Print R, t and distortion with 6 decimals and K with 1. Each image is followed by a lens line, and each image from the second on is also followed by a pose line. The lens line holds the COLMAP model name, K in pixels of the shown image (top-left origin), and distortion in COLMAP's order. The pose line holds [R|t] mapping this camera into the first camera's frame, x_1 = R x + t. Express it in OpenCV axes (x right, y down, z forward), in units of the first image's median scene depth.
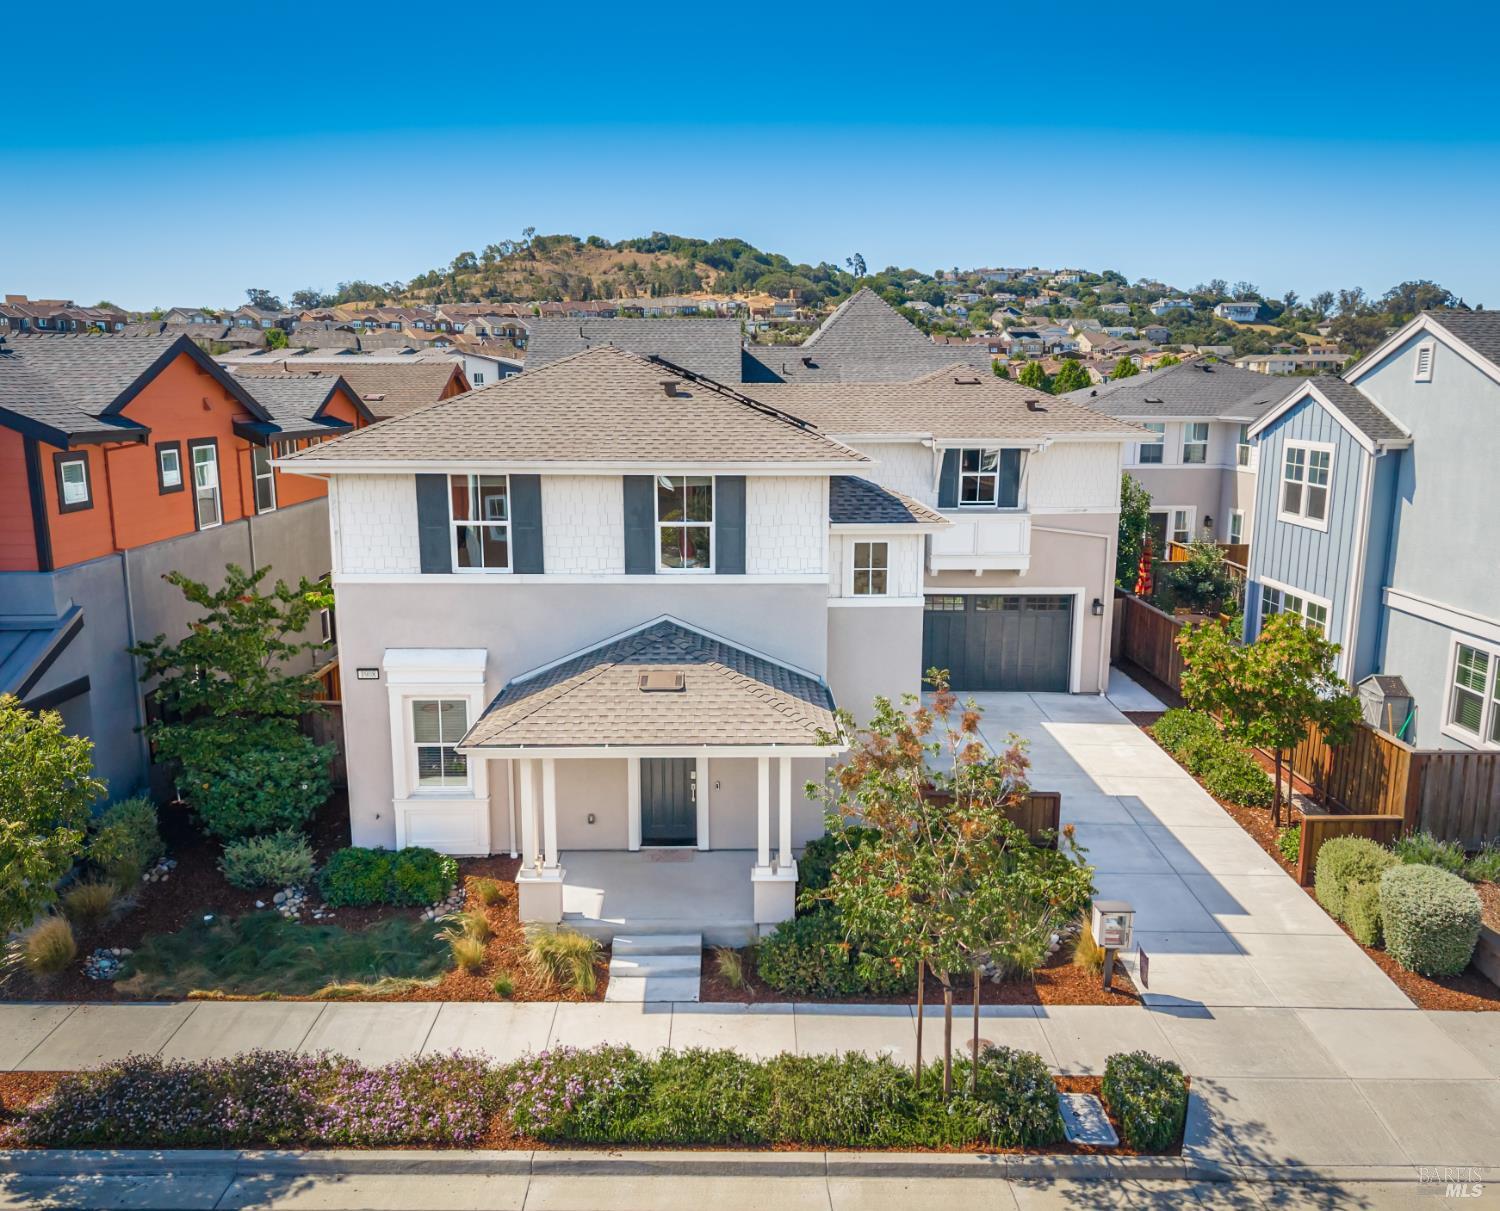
lens RADIAL K [[1179.7, 0, 734.4], [0, 1179.7, 615.3], [0, 0, 1]] dist [0.018893, -0.012910]
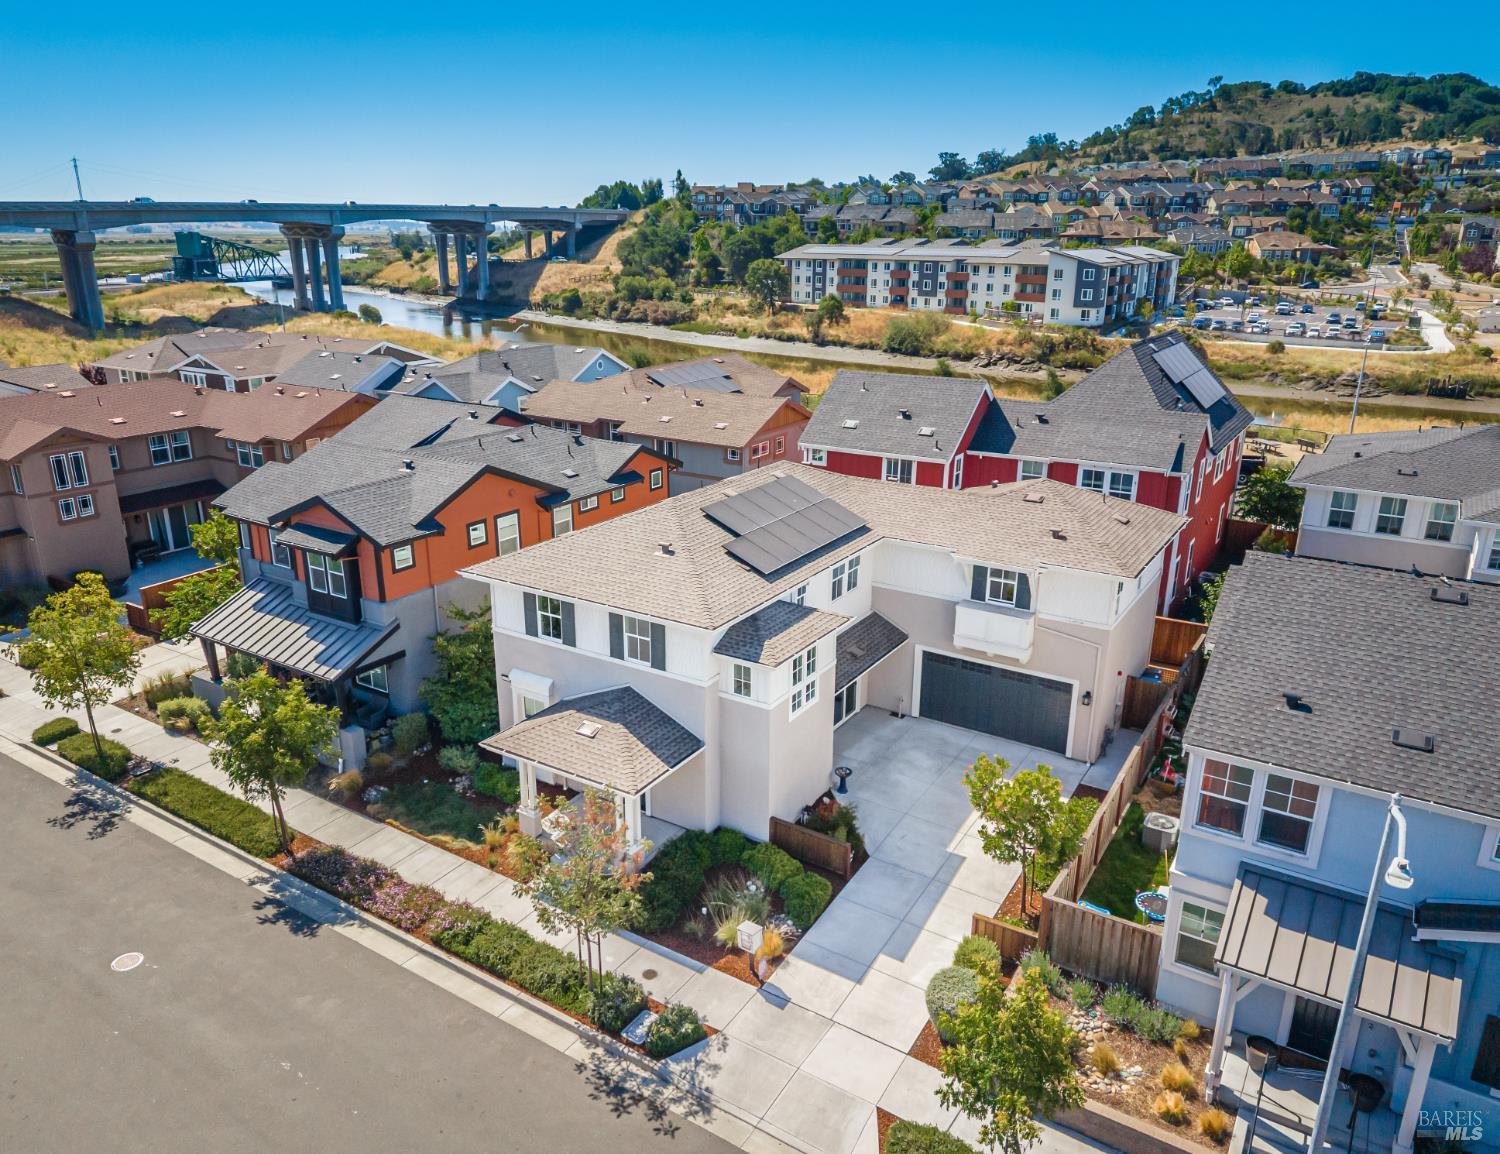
lens RADIAL K [[1064.2, 0, 722.9], [0, 1064.2, 565.7], [0, 0, 1]] dist [0.032862, -0.034689]
pose [[0.835960, 0.163956, -0.523727, 0.707415], [-0.103576, 0.984314, 0.142820, -0.340741], [0.538928, -0.065146, 0.839829, -0.201031]]
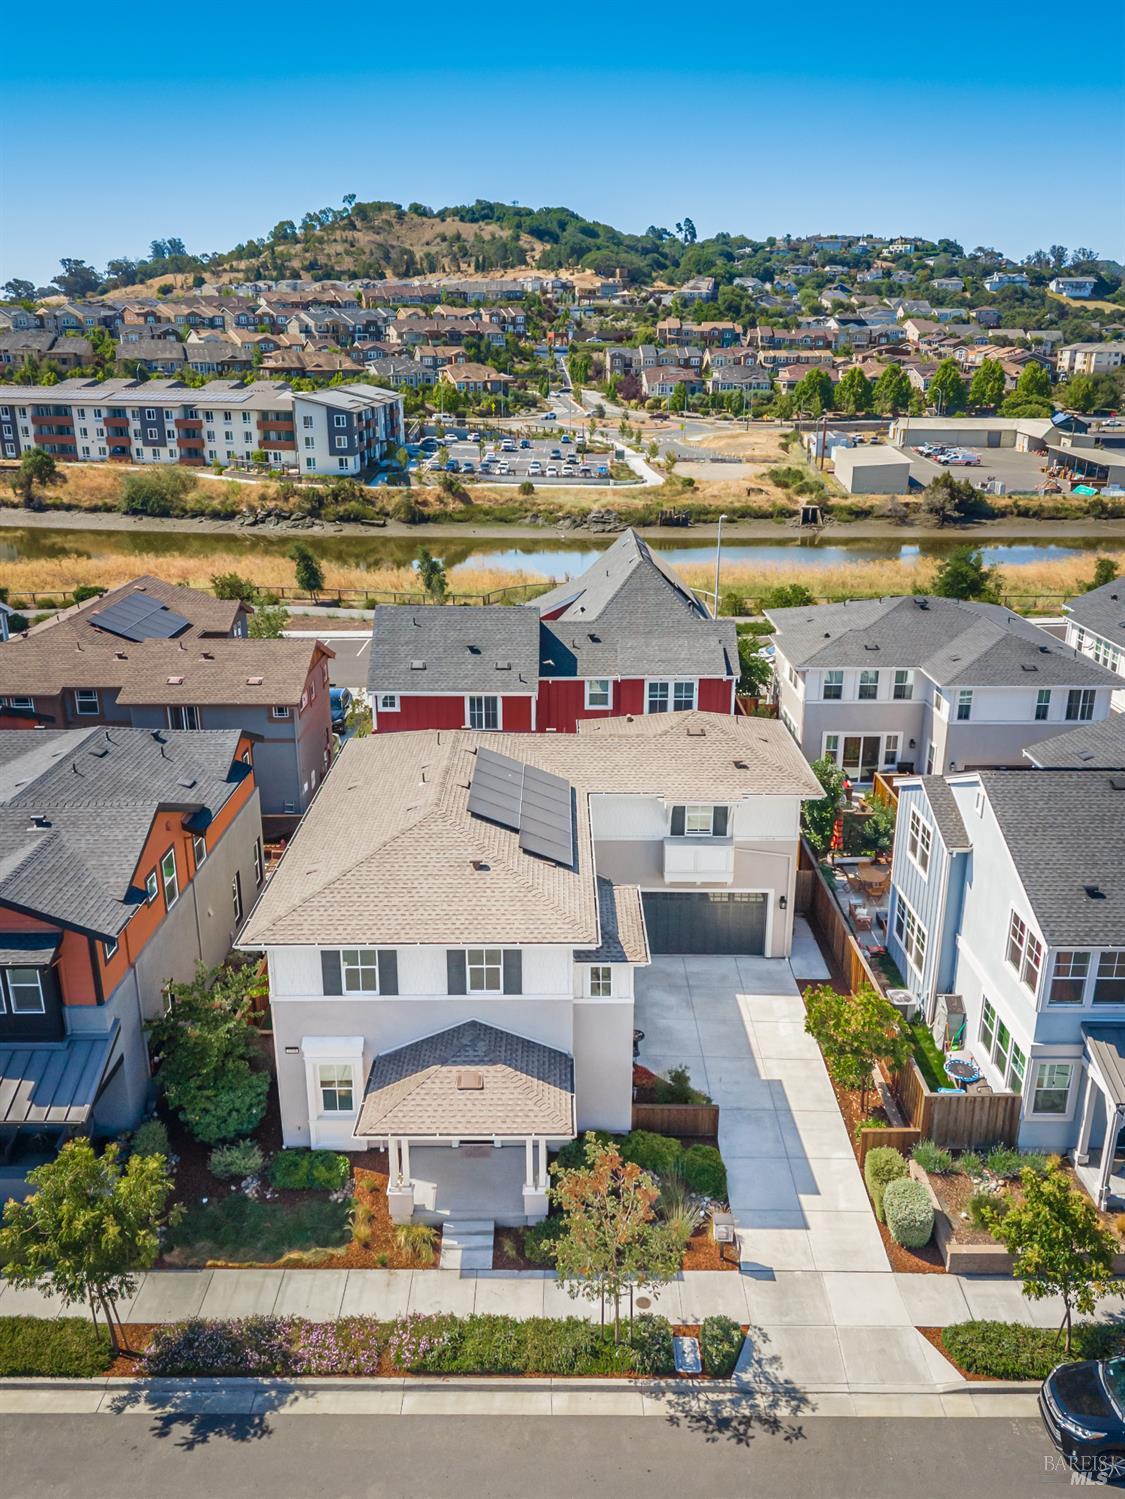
lens RADIAL K [[1170.4, 0, 561.9], [0, 1170.4, 727.9], [0, 0, 1]] dist [0.033066, -0.033808]
pose [[1.000000, -0.000379, -0.000414, 0.054014], [0.000427, 0.992157, 0.125000, -0.495862], [0.000364, -0.125000, 0.992157, -0.466527]]
